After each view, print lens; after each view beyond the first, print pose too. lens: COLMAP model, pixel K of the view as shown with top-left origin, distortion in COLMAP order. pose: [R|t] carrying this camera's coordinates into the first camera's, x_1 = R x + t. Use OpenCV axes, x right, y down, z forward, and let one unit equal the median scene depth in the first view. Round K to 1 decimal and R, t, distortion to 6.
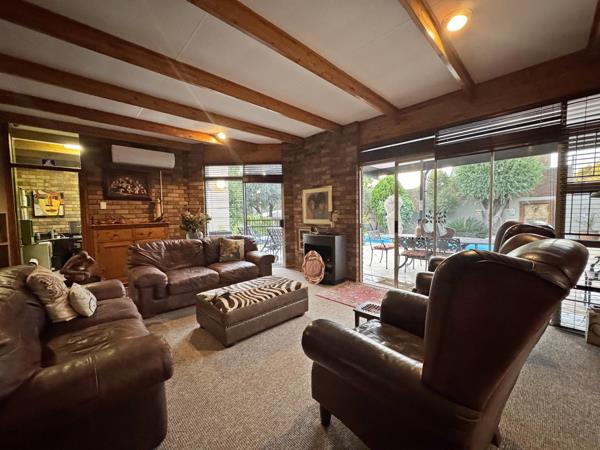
lens RADIAL K [[237.2, 0, 300.0], [0, 237.2, 225.0], [0, 0, 1]] dist [-0.000774, -0.000059]
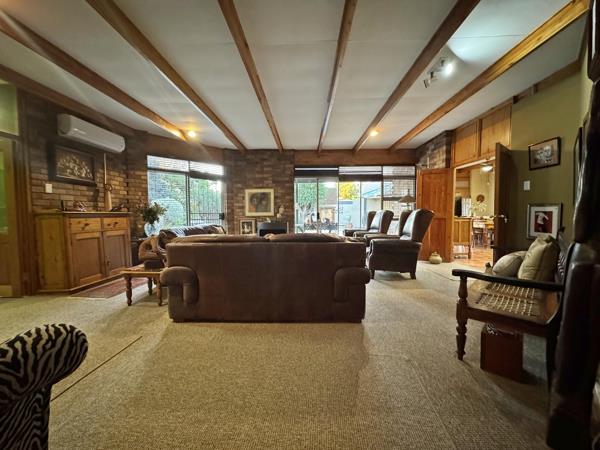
lens RADIAL K [[237.2, 0, 300.0], [0, 237.2, 225.0], [0, 0, 1]] dist [-0.000774, -0.000059]
pose [[0.711019, -0.019724, 0.702896, -0.723045], [0.031896, 0.999482, -0.004218, 0.061415], [-0.702449, 0.025418, 0.711280, -0.113944]]
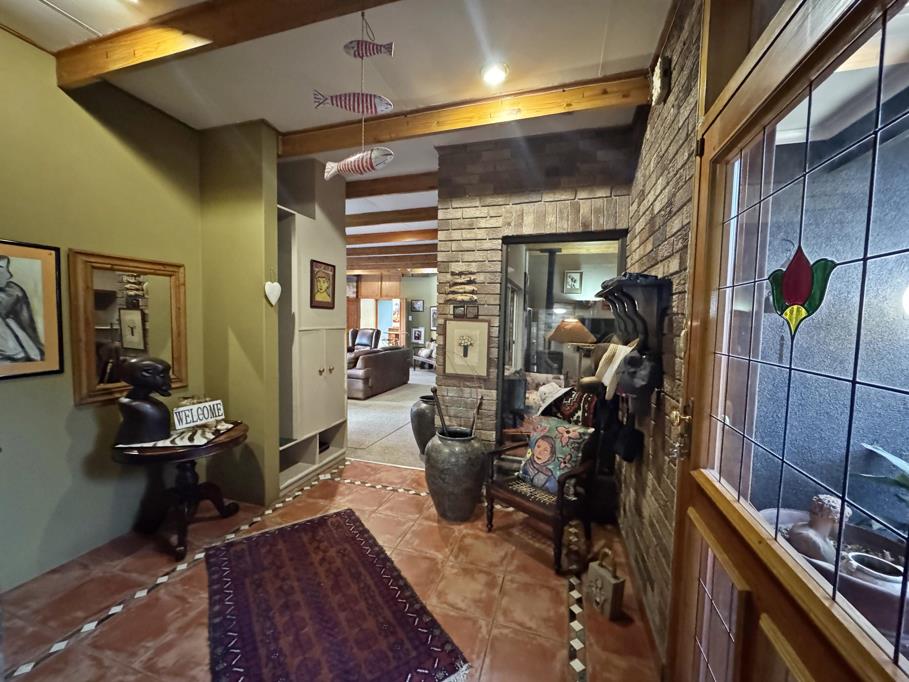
lens RADIAL K [[359.4, 0, 454.5], [0, 359.4, 341.0], [0, 0, 1]] dist [-0.000774, -0.000059]
pose [[-0.483201, -0.046670, 0.874265, -1.882876], [0.038677, 0.996465, 0.074570, -0.048092], [-0.874655, 0.069847, -0.479688, 0.762450]]
